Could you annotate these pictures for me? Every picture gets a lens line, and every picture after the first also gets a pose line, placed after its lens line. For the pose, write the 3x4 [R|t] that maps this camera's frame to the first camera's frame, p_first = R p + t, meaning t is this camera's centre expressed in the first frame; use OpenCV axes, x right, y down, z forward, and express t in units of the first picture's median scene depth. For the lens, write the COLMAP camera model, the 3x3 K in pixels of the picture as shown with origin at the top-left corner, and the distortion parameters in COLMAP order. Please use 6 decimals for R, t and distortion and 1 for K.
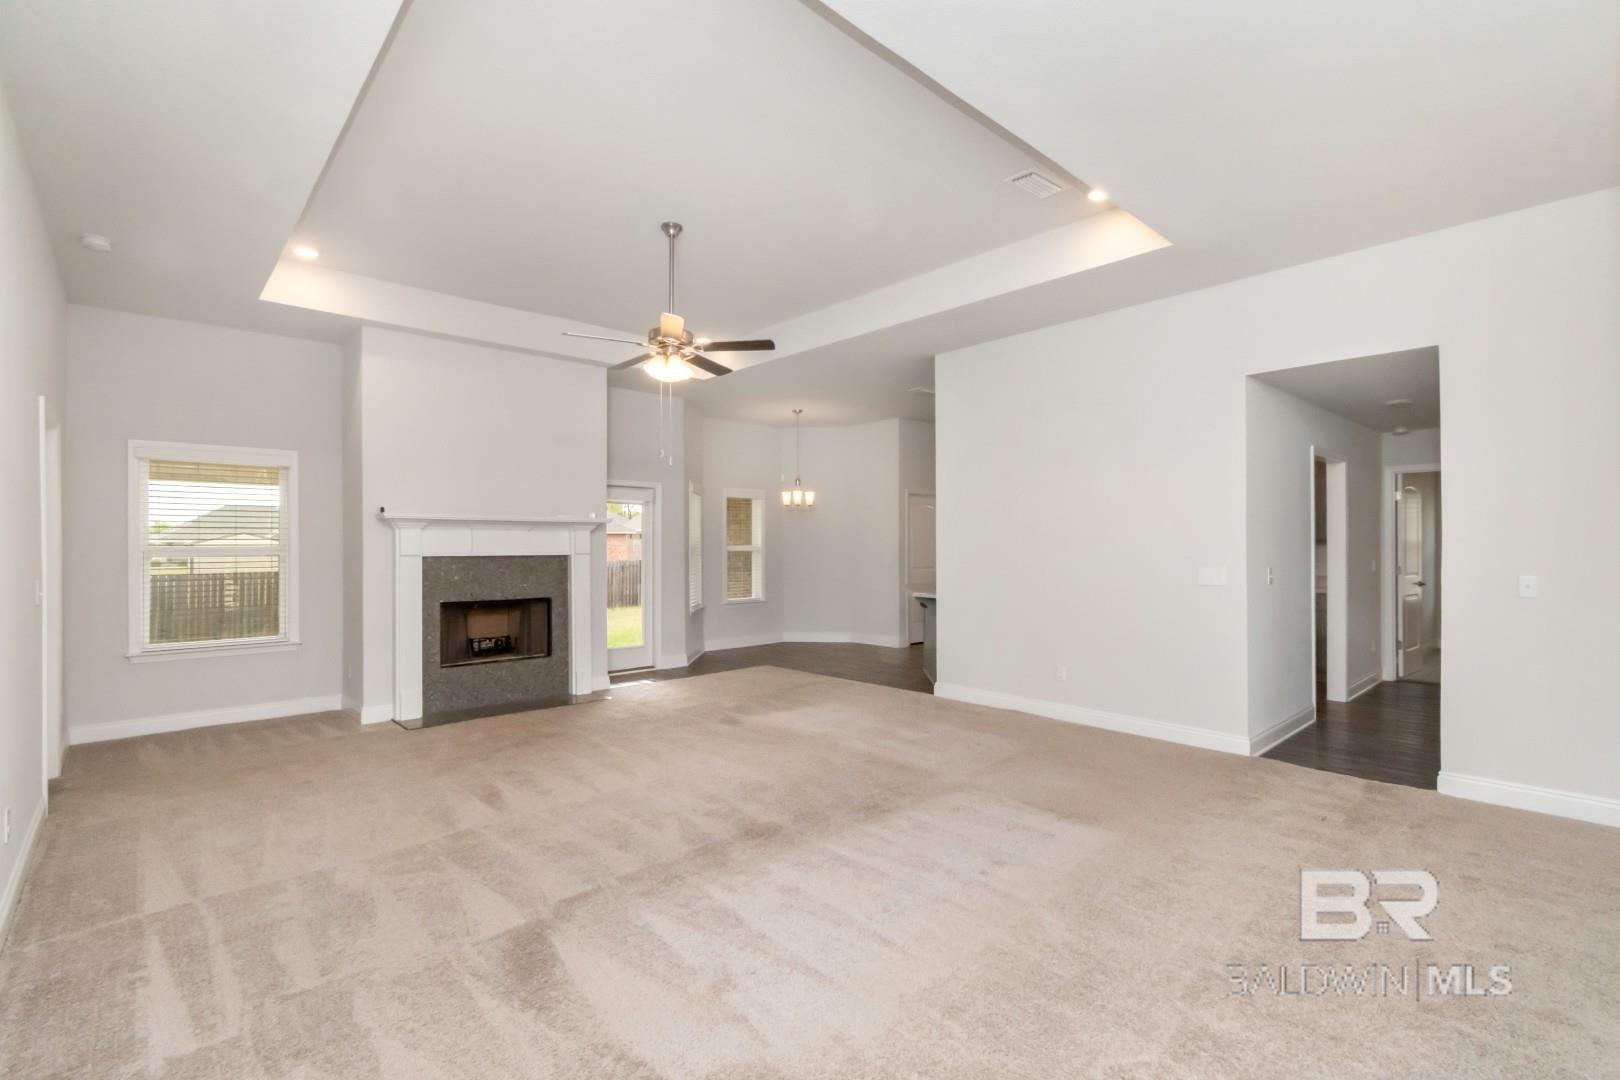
lens RADIAL K [[730.3, 0, 802.9], [0, 730.3, 551.2], [0, 0, 1]] dist [-0.001281, -0.000437]
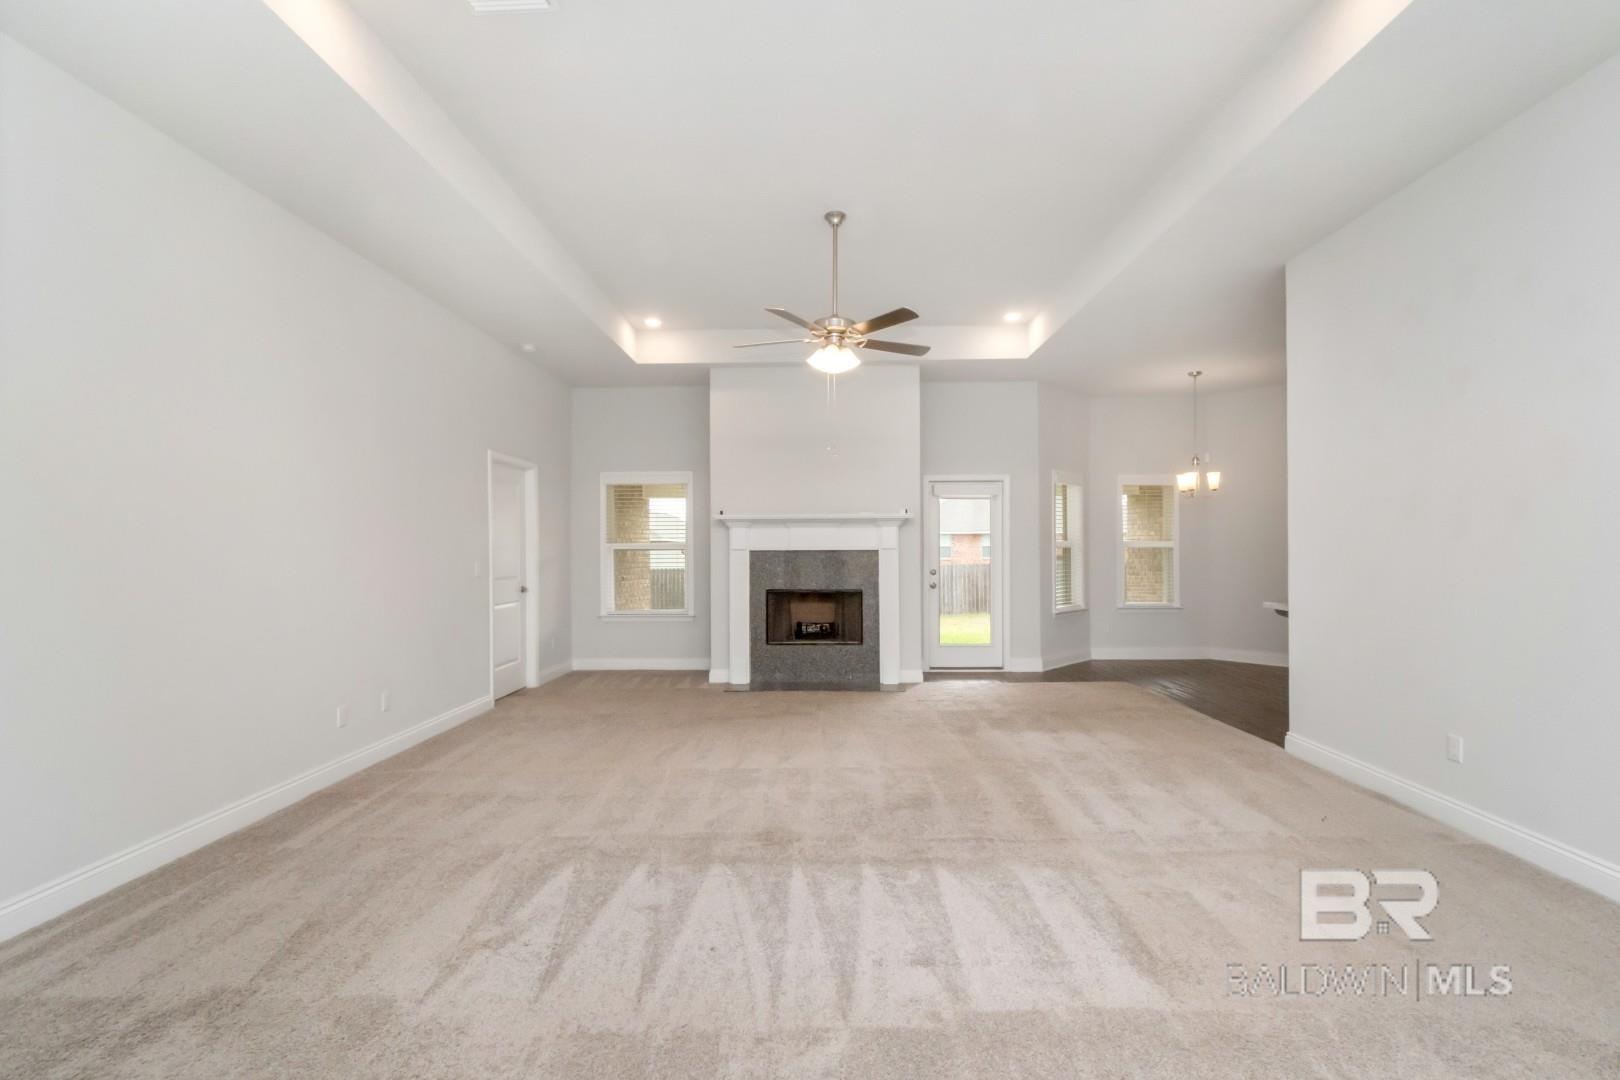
lens RADIAL K [[707.6, 0, 808.0], [0, 707.6, 554.0], [0, 0, 1]] dist [-0.000551, -0.000109]
pose [[0.722577, 0.002694, -0.691285, 0.343227], [-0.001241, 0.999996, 0.002600, 0.009329], [0.691289, -0.001020, 0.722577, 0.210441]]
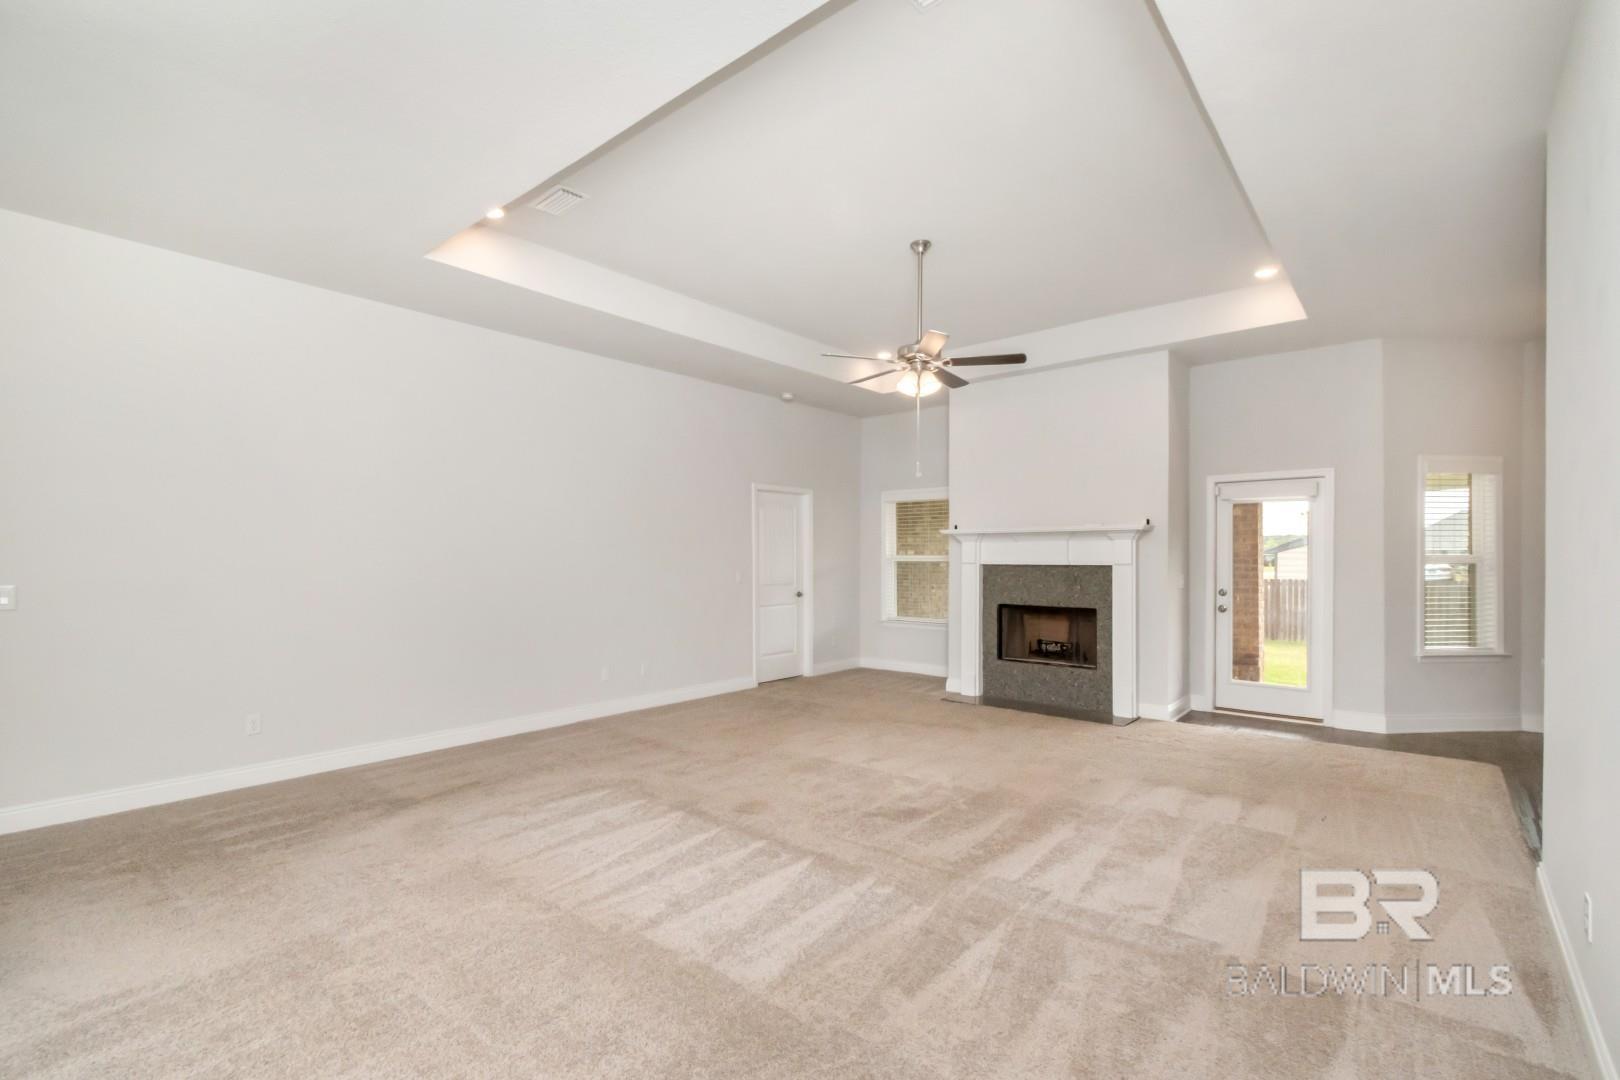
lens RADIAL K [[722.4, 0, 804.4], [0, 722.4, 560.6], [0, 0, 1]] dist [-0.001372, -0.000001]
pose [[0.126893, 0.008561, -0.991880, 0.606513], [-0.007242, 0.999944, 0.007704, -0.005659], [0.991890, 0.006205, 0.126947, 0.534306]]
